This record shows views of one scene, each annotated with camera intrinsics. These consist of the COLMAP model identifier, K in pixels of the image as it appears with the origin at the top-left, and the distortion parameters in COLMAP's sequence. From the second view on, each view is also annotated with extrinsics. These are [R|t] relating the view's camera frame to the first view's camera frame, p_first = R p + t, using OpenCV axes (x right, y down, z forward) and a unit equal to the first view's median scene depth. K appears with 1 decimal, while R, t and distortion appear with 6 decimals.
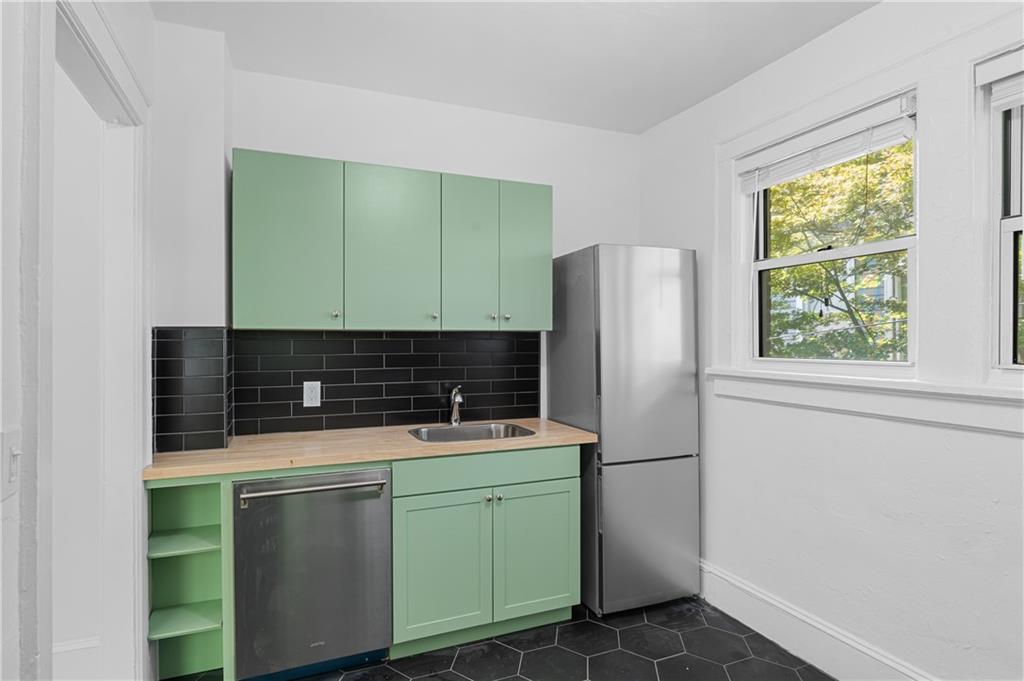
lens RADIAL K [[566.8, 0, 512.8], [0, 566.8, 341.4], [0, 0, 1]] dist [-0.000192, -0.000067]
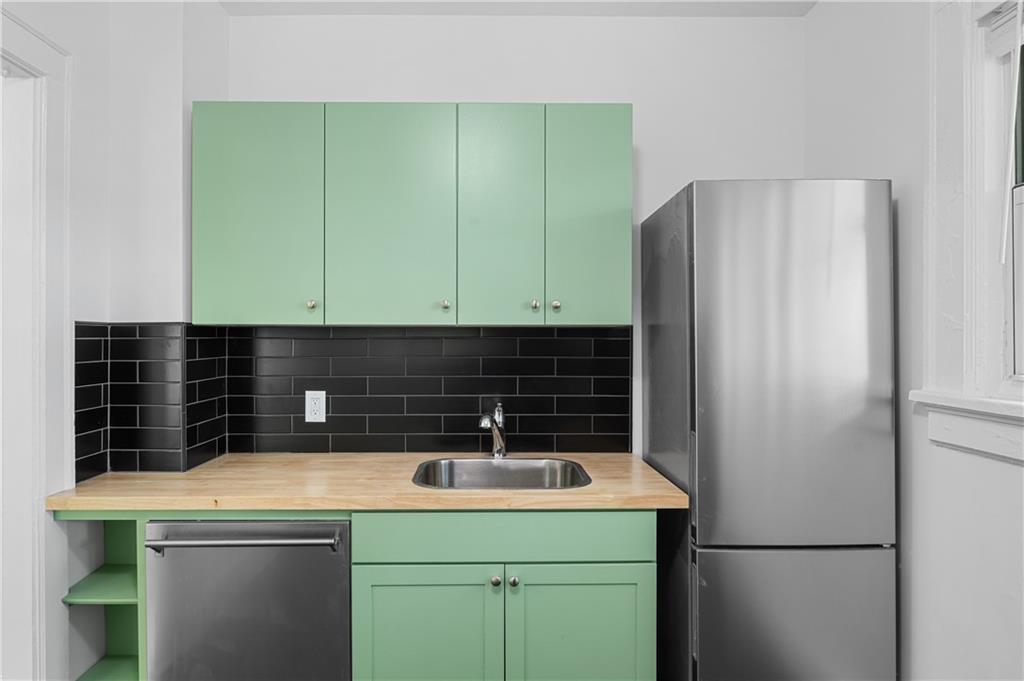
lens RADIAL K [[574.5, 0, 510.5], [0, 574.5, 336.7], [0, 0, 1]] dist [-0.001033, 0.000057]
pose [[0.924613, 0.001574, -0.380904, 0.202743], [-0.002558, 0.999995, -0.002077, -0.004087], [0.380899, 0.002895, 0.924612, 0.350871]]
